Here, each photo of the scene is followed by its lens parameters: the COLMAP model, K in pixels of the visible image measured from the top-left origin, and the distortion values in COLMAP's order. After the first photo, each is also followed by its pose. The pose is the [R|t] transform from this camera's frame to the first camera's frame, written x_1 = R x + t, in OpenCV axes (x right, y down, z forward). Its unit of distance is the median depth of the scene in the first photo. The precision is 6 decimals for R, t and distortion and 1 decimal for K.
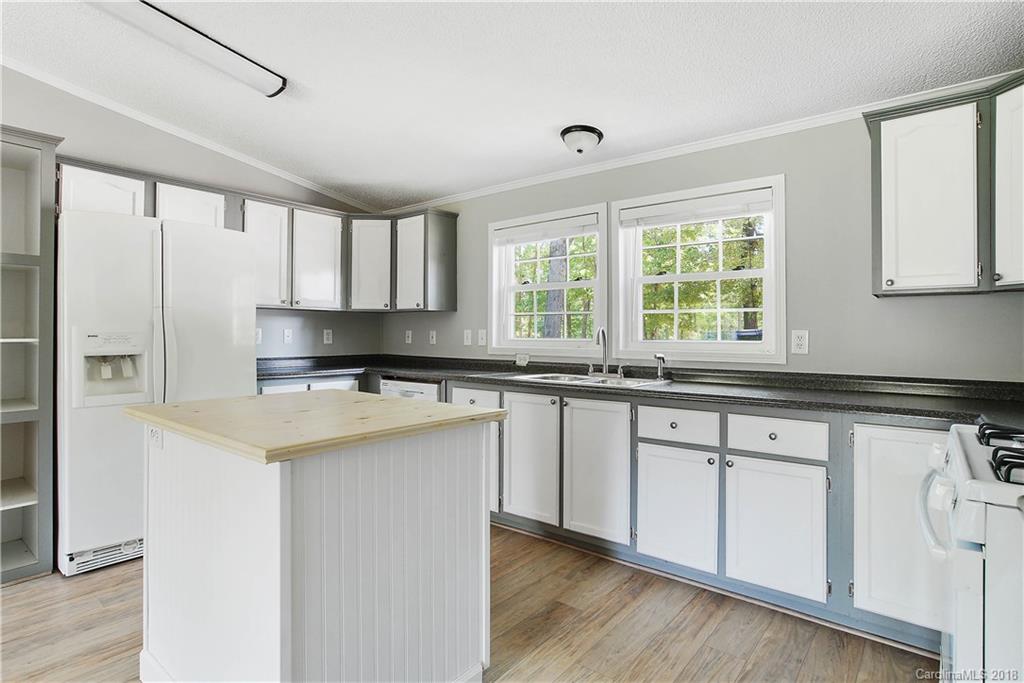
lens RADIAL K [[532.9, 0, 514.6], [0, 532.9, 331.6], [0, 0, 1]] dist [-0.049026, 0.035635]
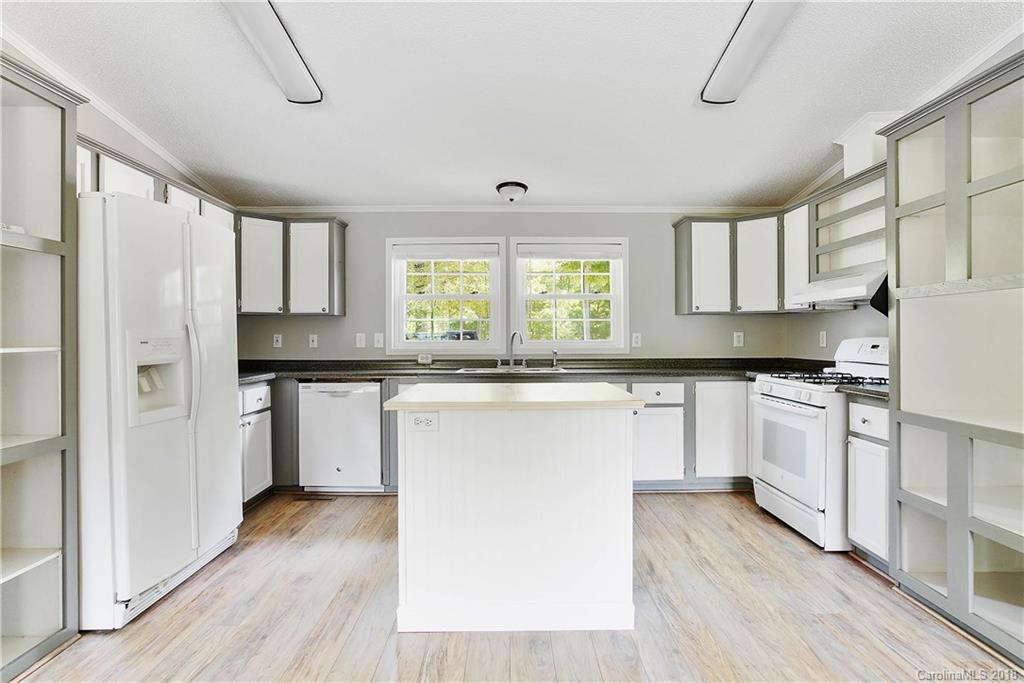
lens RADIAL K [[532.9, 0, 514.6], [0, 532.9, 331.6], [0, 0, 1]] dist [-0.049026, 0.035635]
pose [[0.768872, -0.002010, 0.639400, -0.703262], [0.004568, 0.999987, -0.002349, -0.003772], [-0.639387, 0.004727, 0.768871, -0.039040]]
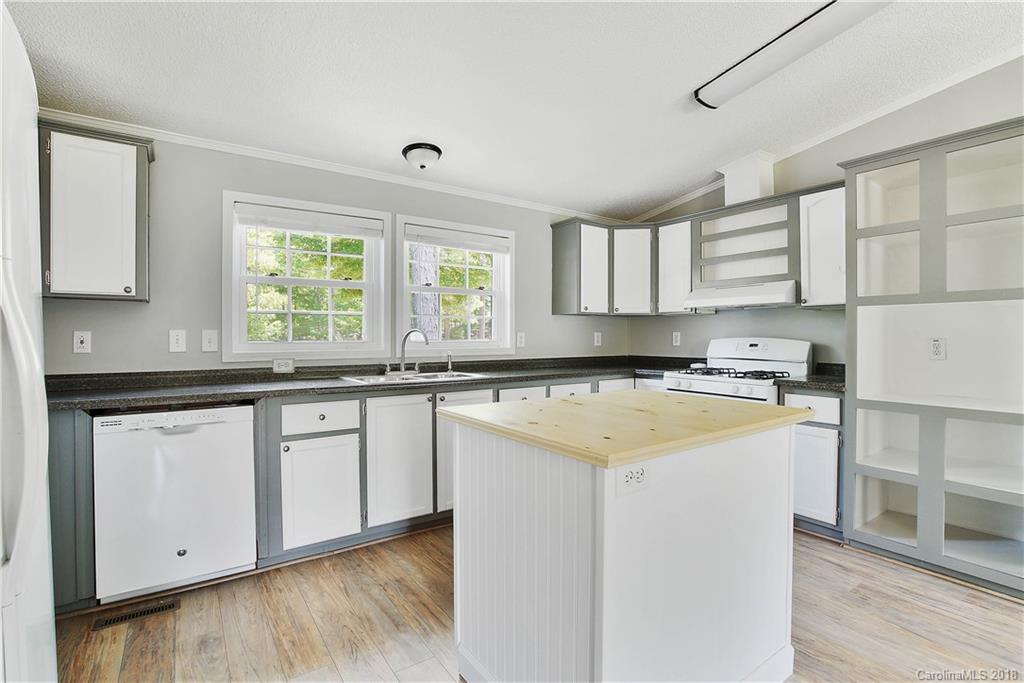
lens RADIAL K [[479.5, 0, 511.4], [0, 479.5, 338.0], [0, 0, 1]] dist [-0.052545, 0.019287]
pose [[0.276051, -0.010343, 0.961087, -0.734725], [-0.003680, 0.999923, 0.011818, -0.002278], [-0.961136, -0.006799, 0.275992, 0.529852]]
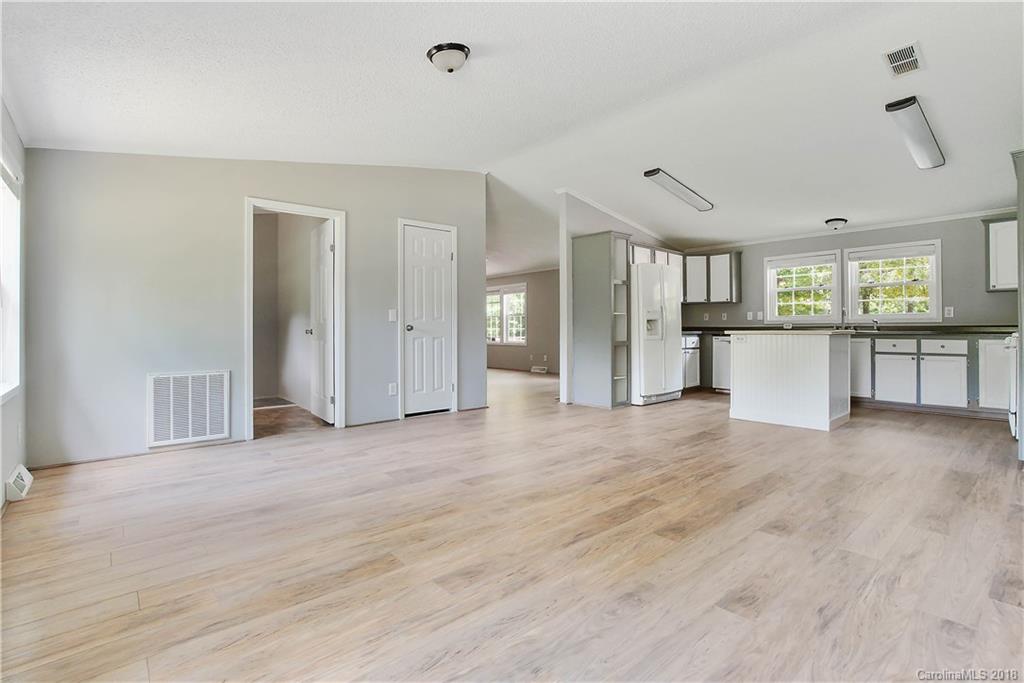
lens RADIAL K [[485.9, 0, 515.5], [0, 485.9, 327.4], [0, 0, 1]] dist [-0.054681, 0.021490]
pose [[0.984843, -0.005098, -0.173375, -0.821963], [0.004804, 0.999986, -0.002117, 0.069139], [0.173384, 0.001252, 0.984854, -1.150590]]
